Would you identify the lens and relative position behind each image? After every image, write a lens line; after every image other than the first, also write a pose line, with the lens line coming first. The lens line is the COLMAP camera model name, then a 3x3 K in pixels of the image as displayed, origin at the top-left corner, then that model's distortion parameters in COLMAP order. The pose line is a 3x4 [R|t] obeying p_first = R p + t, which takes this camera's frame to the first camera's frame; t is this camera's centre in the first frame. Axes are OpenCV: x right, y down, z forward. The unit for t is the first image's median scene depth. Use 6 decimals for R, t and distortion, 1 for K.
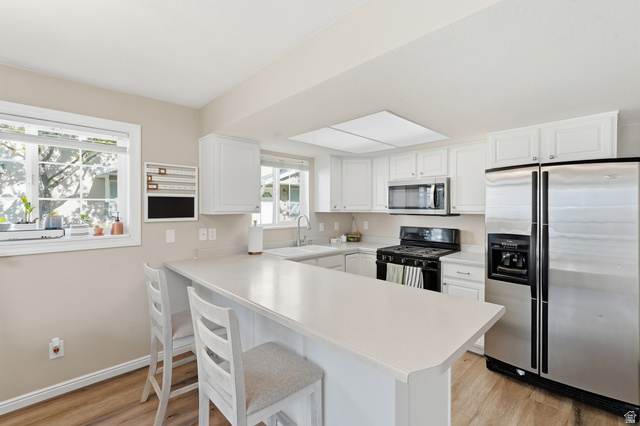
lens RADIAL K [[281.6, 0, 318.5], [0, 281.6, 209.8], [0, 0, 1]] dist [-0.006983, 0.002880]
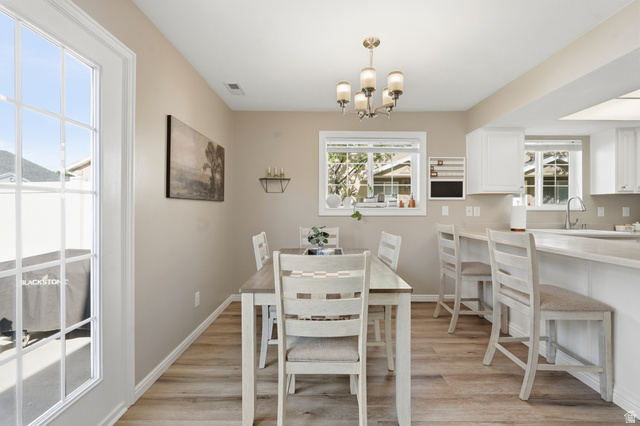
lens RADIAL K [[281.6, 0, 321.8], [0, 281.6, 209.3], [0, 0, 1]] dist [-0.006983, 0.002880]
pose [[0.728177, 0.003379, -0.685381, -0.032975], [-0.008271, 0.999958, -0.003858, 0.087304], [0.685339, 0.008477, 0.728175, -0.342132]]
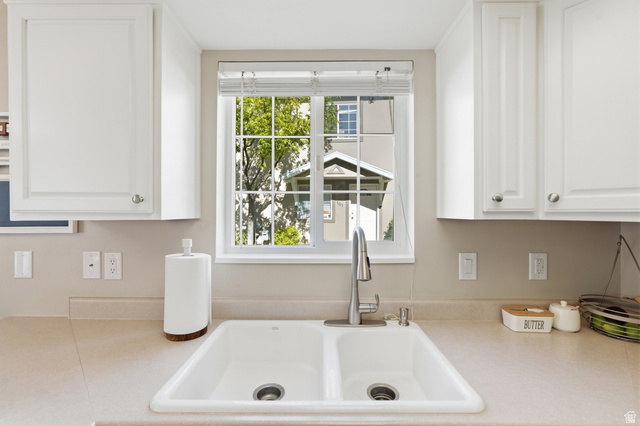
lens RADIAL K [[281.6, 0, 320.1], [0, 281.6, 209.3], [0, 0, 1]] dist [-0.006983, 0.002880]
pose [[0.725183, -0.004666, -0.688540, 0.146424], [-0.006932, 0.999877, -0.014078, 0.004243], [0.688521, 0.014982, 0.725061, 0.906640]]
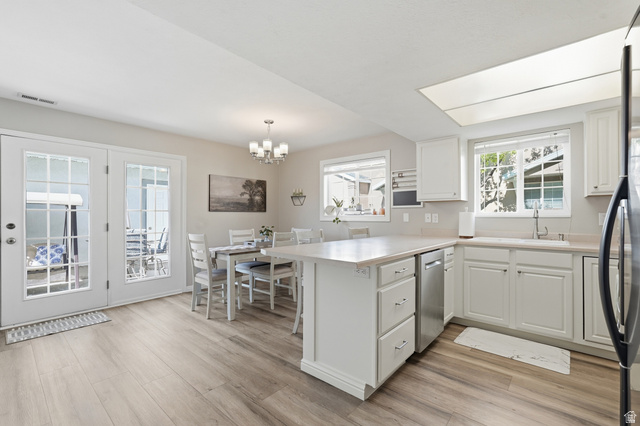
lens RADIAL K [[281.6, 0, 321.3], [0, 281.6, 215.1], [0, 0, 1]] dist [-0.006983, 0.002880]
pose [[0.104658, -0.003209, -0.994503, 0.829410], [-0.007801, 0.999961, -0.004048, 0.081695], [0.994478, 0.008182, 0.104628, 0.356997]]
